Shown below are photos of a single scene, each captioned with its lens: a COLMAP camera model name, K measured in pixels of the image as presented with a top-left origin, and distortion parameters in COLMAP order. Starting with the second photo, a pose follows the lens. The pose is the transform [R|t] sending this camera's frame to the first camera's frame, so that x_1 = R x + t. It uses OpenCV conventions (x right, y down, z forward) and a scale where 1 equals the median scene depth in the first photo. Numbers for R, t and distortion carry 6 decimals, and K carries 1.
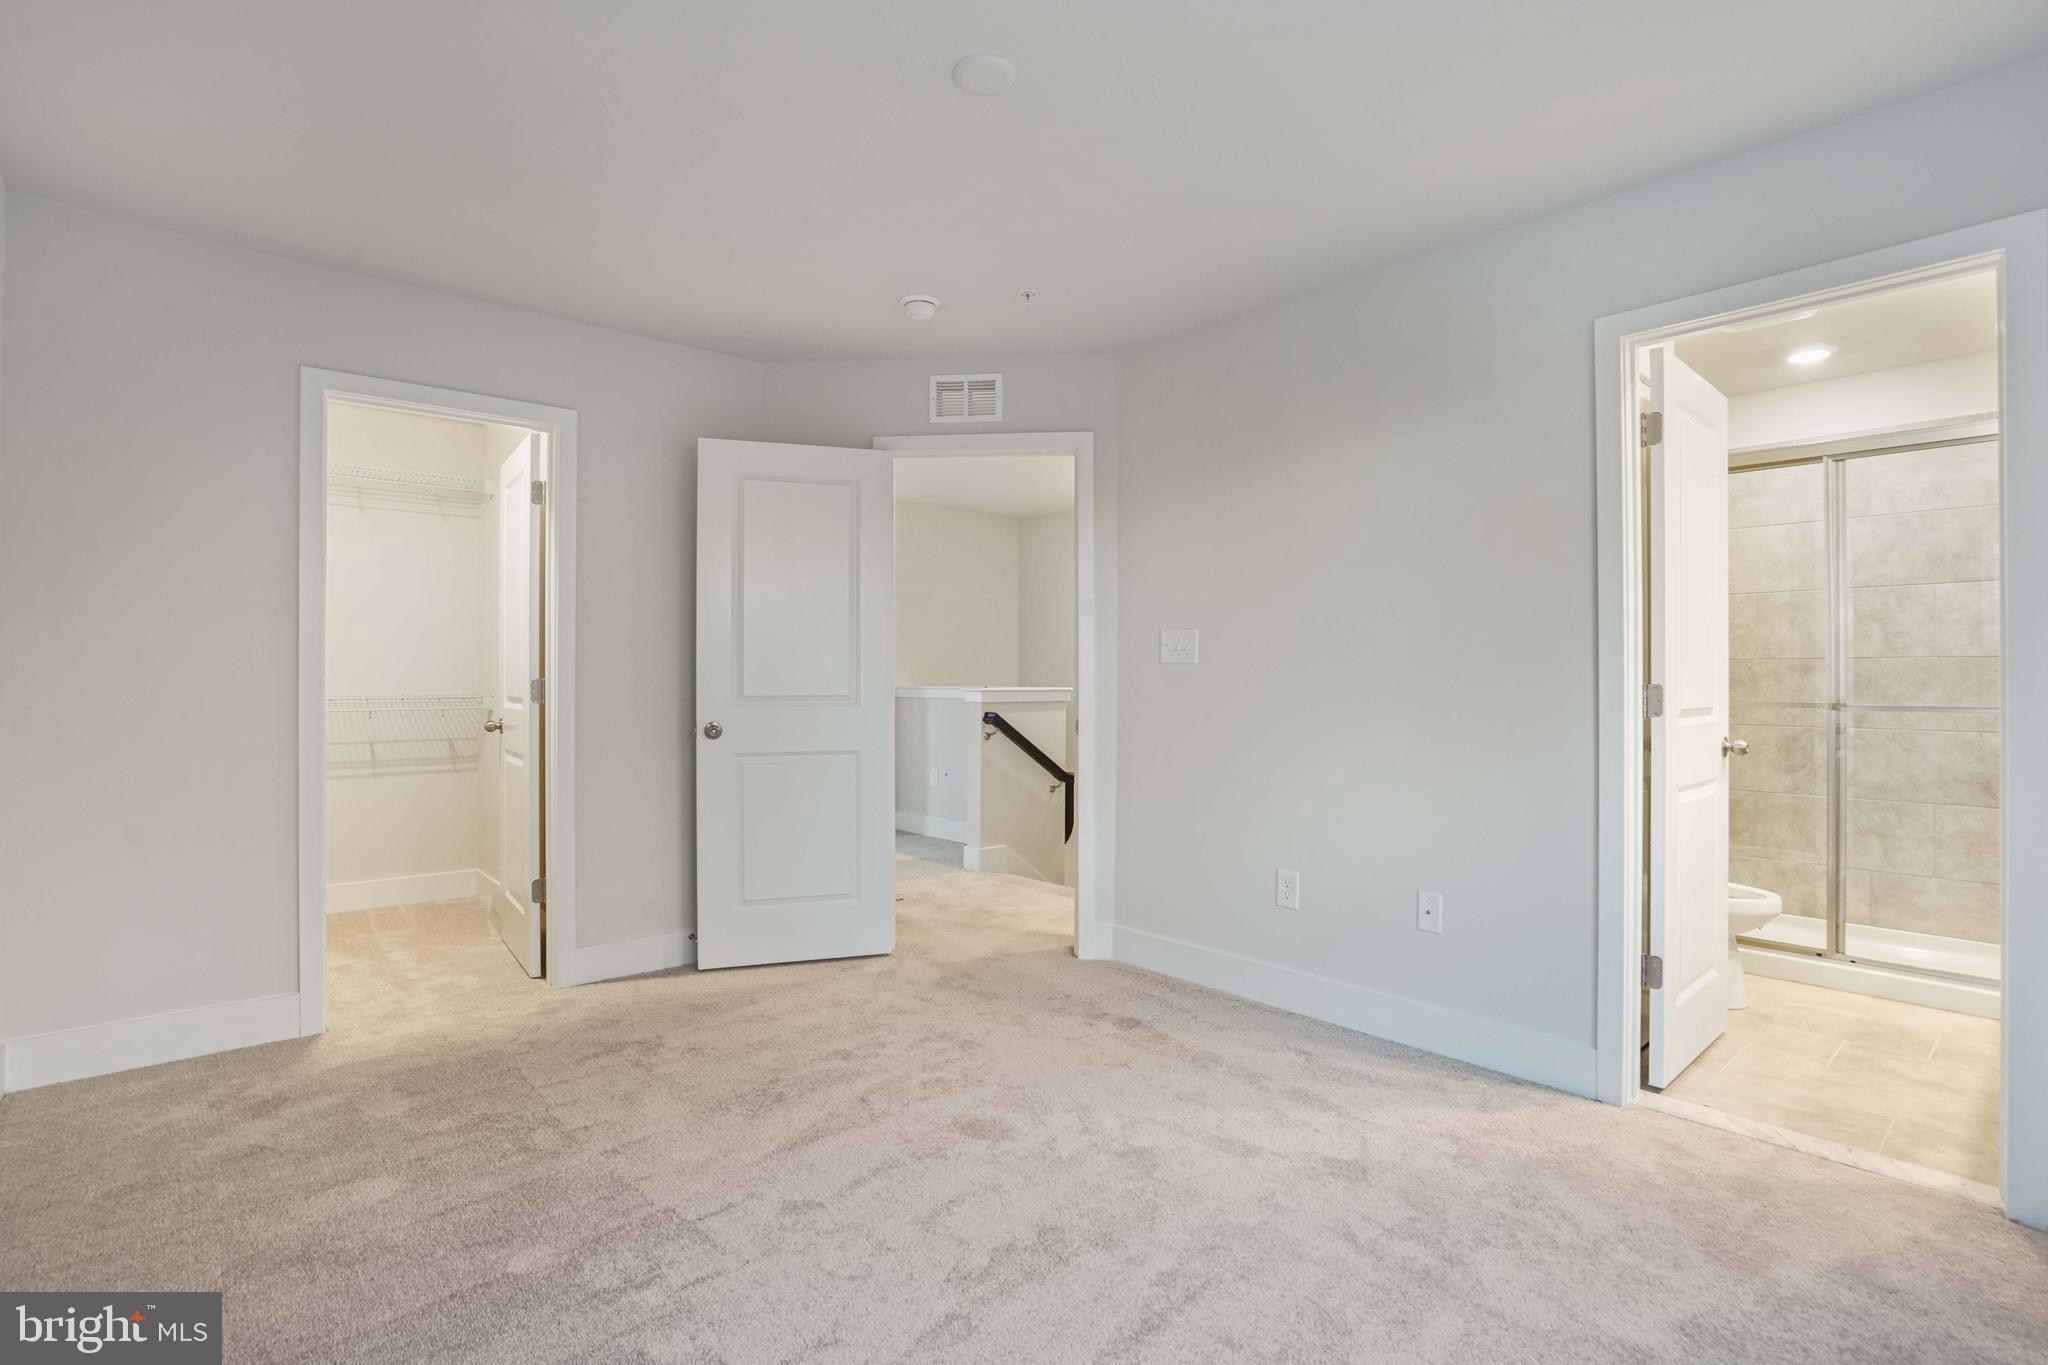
lens RADIAL K [[954.9, 0, 1024.0], [0, 954.9, 682.5], [0, 0, 1]] dist [-0.022122, -0.000159]
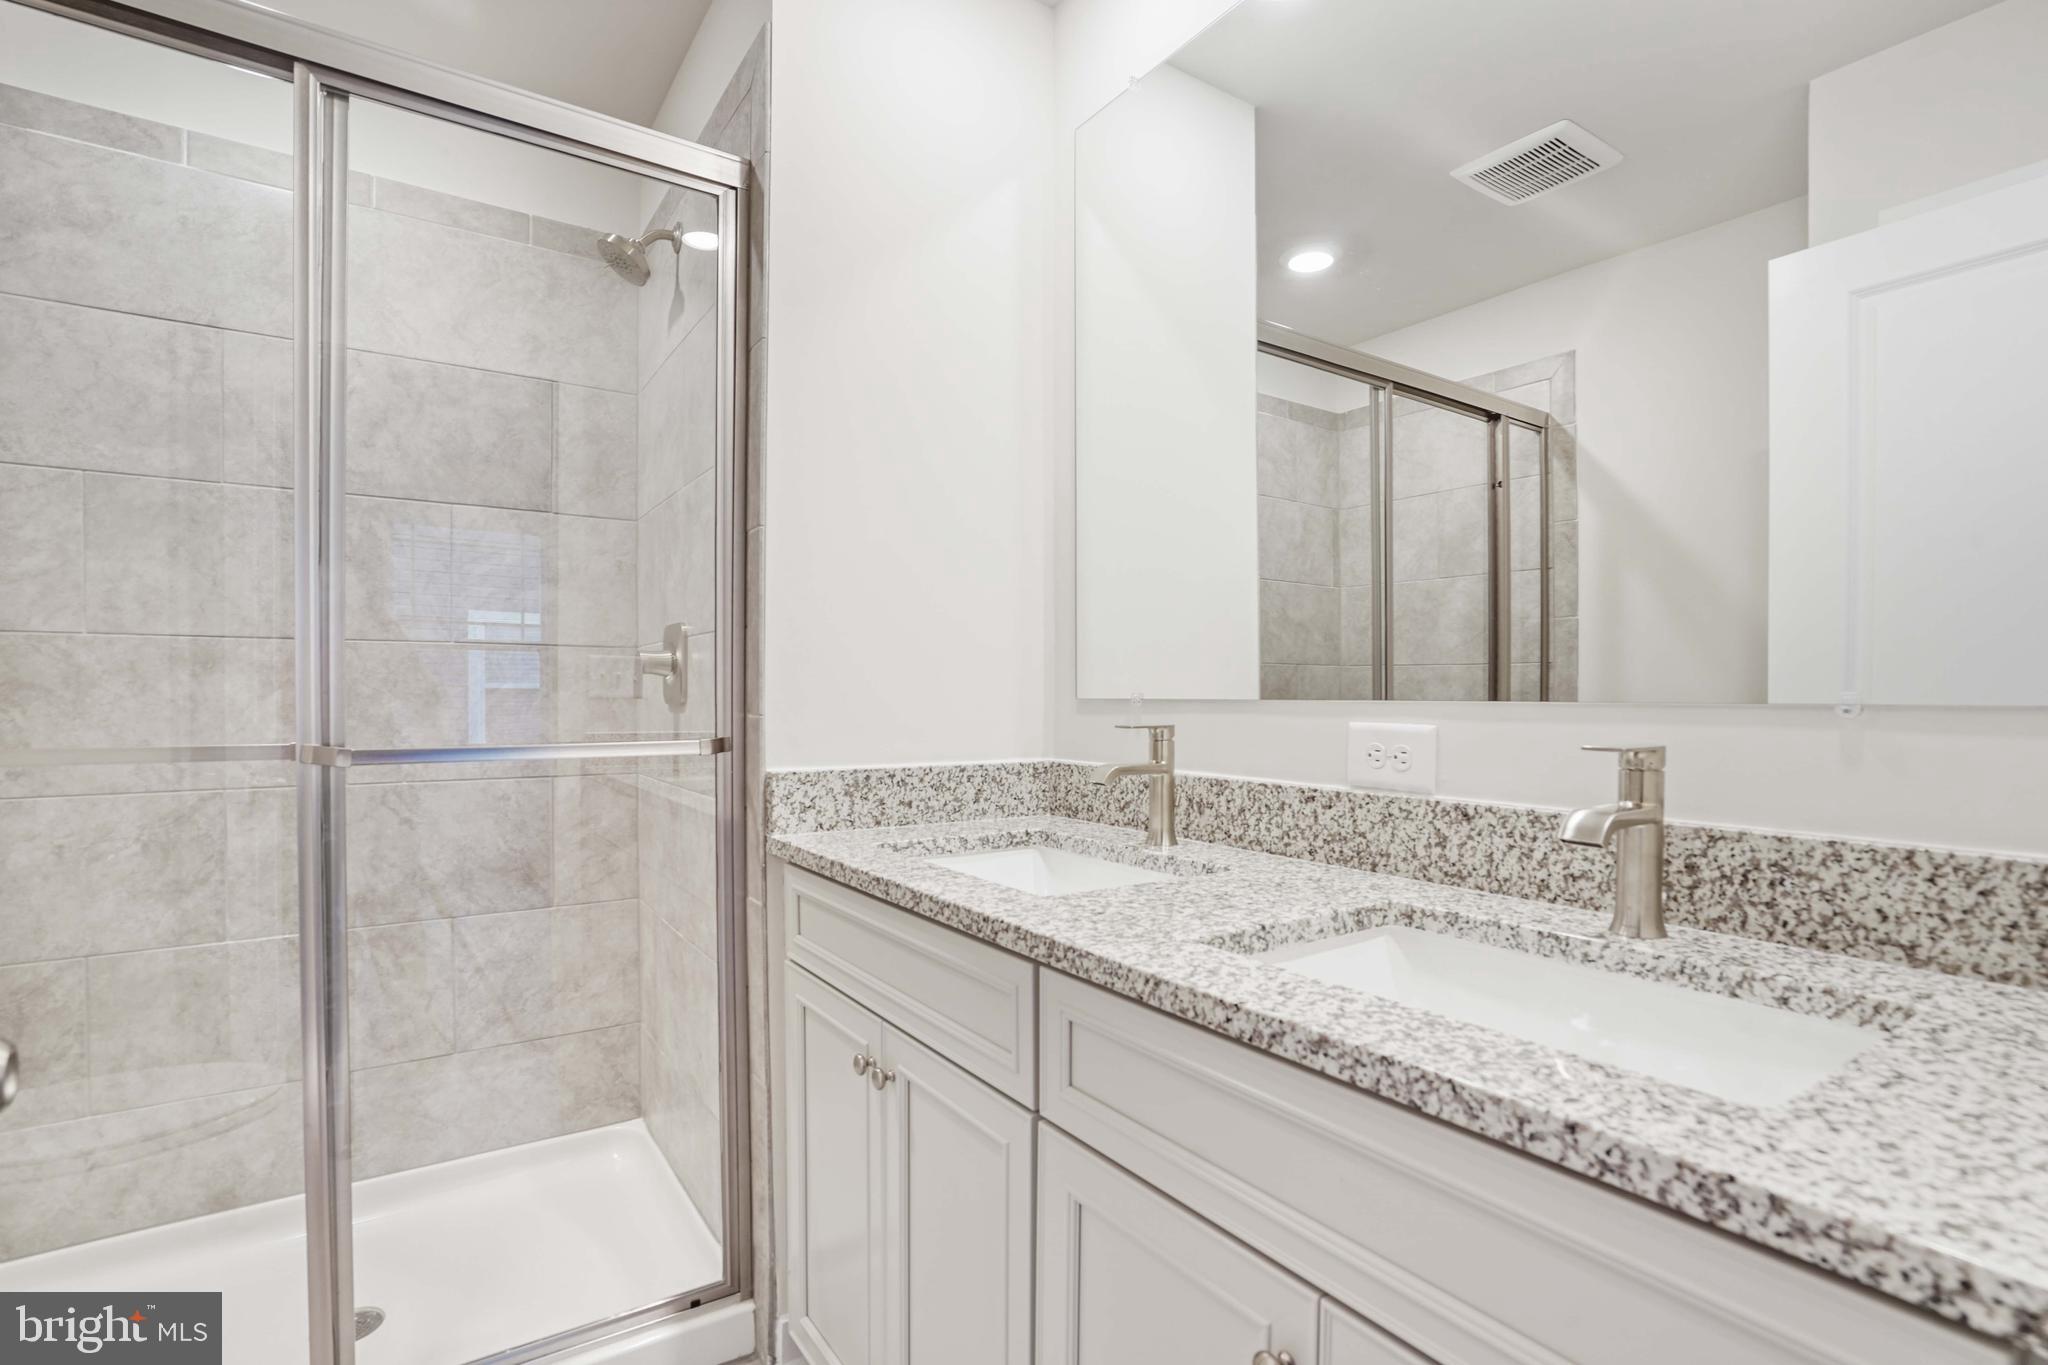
lens RADIAL K [[976.3, 0, 1018.5], [0, 976.3, 695.7], [0, 0, 1]] dist [-0.068035, 0.025811]
pose [[0.130678, -0.011340, 0.991360, 0.465543], [-0.004092, 0.999920, 0.011977, -0.004484], [-0.991416, -0.005621, 0.130621, 0.592387]]
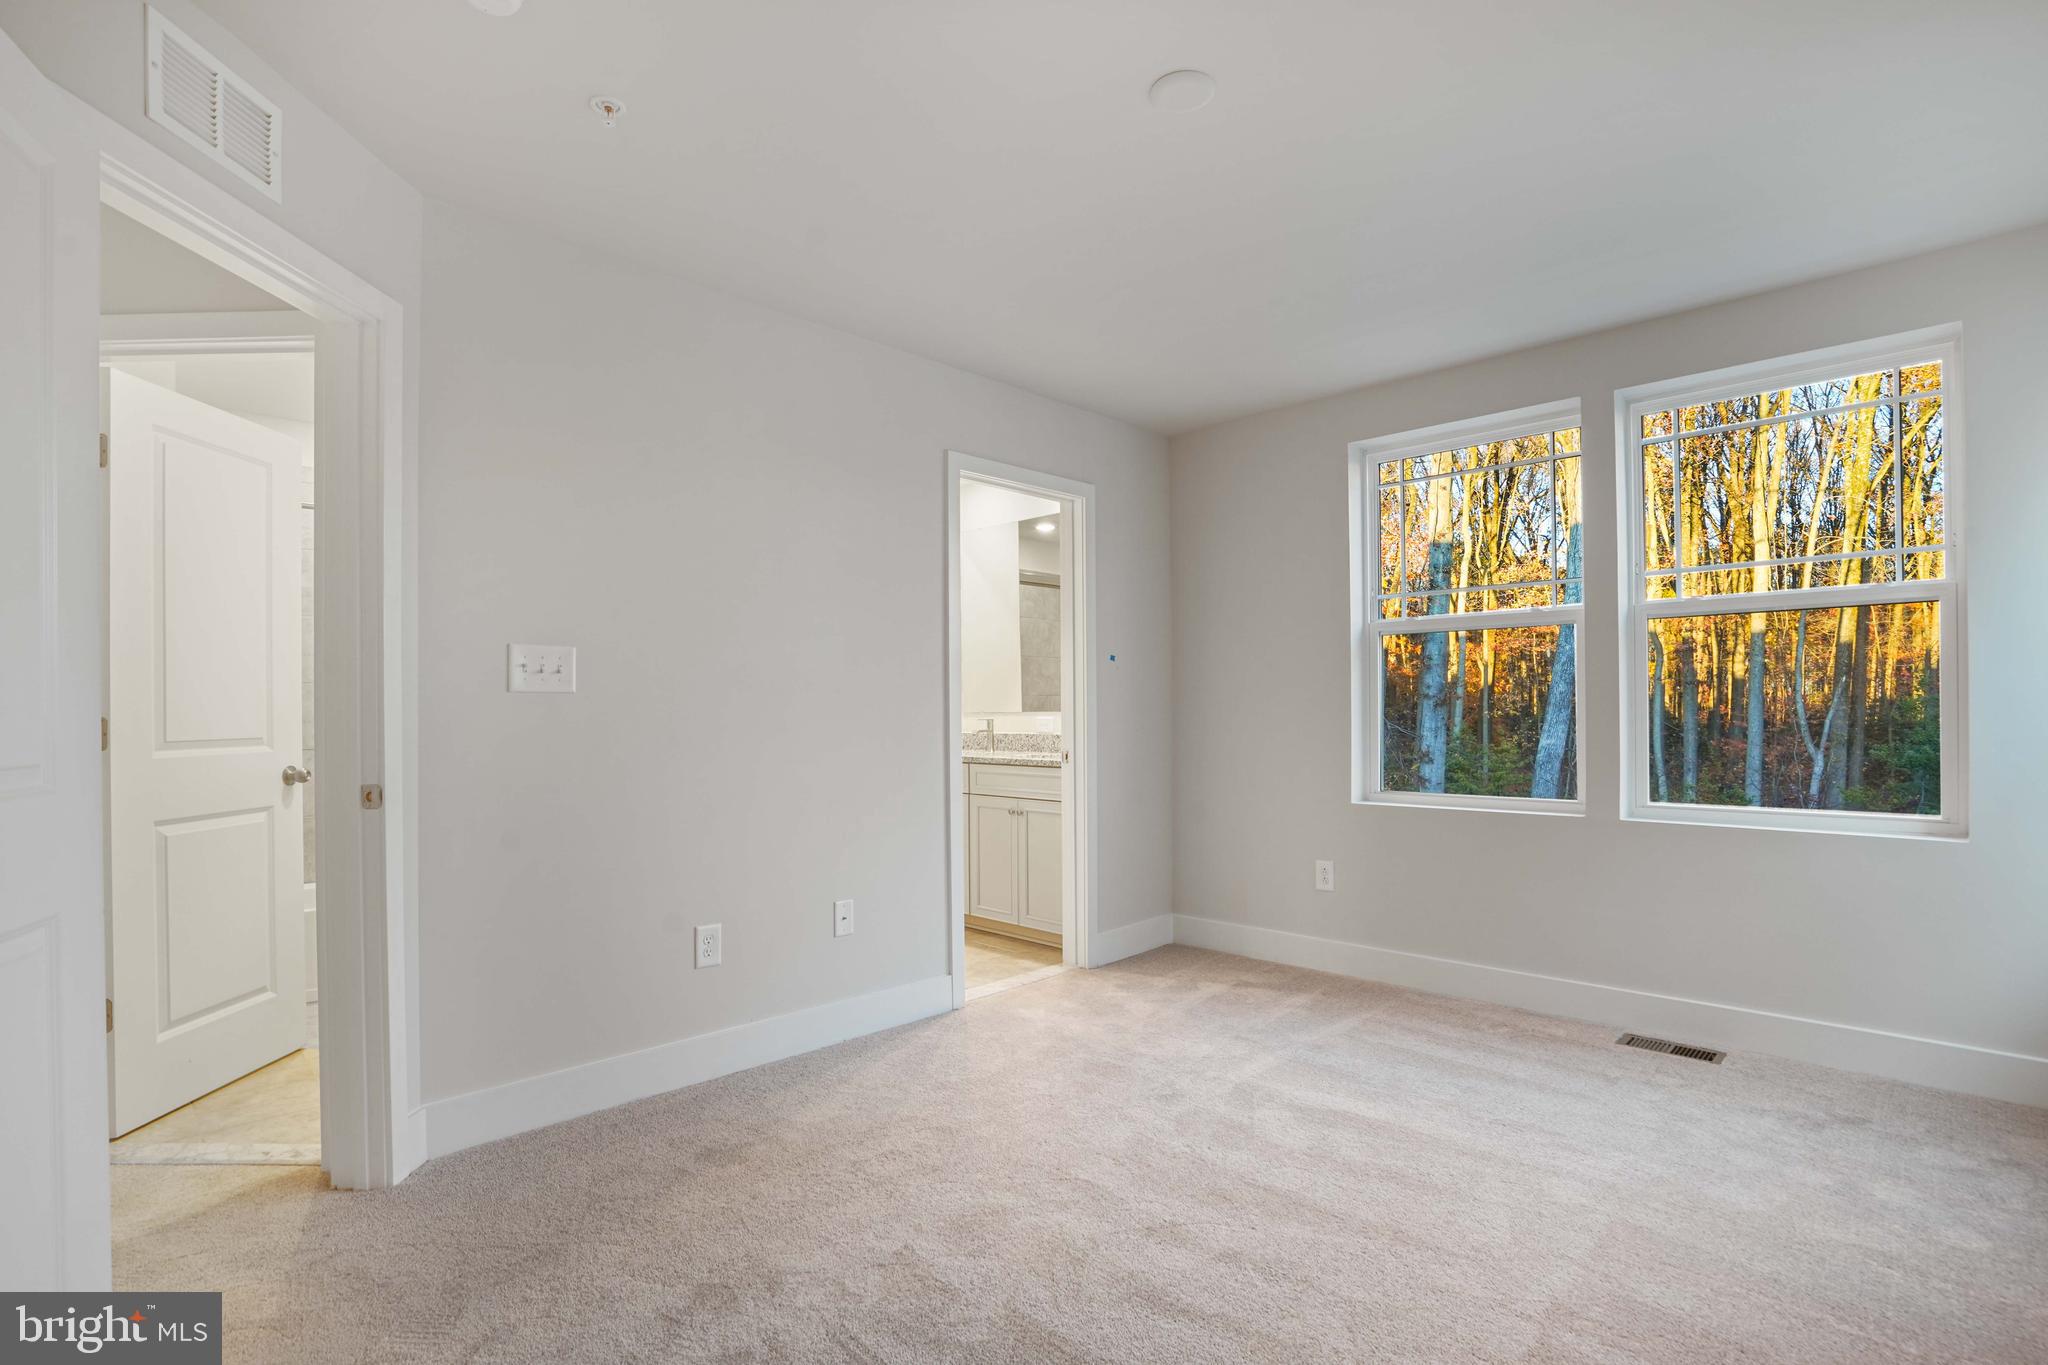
lens RADIAL K [[976.3, 0, 1018.5], [0, 976.3, 695.7], [0, 0, 1]] dist [-0.068035, 0.025811]
pose [[-0.071102, 0.013334, 0.997380, -0.546225], [0.006210, 0.999897, -0.012925, -0.004250], [-0.997450, 0.005275, -0.071178, 0.644828]]
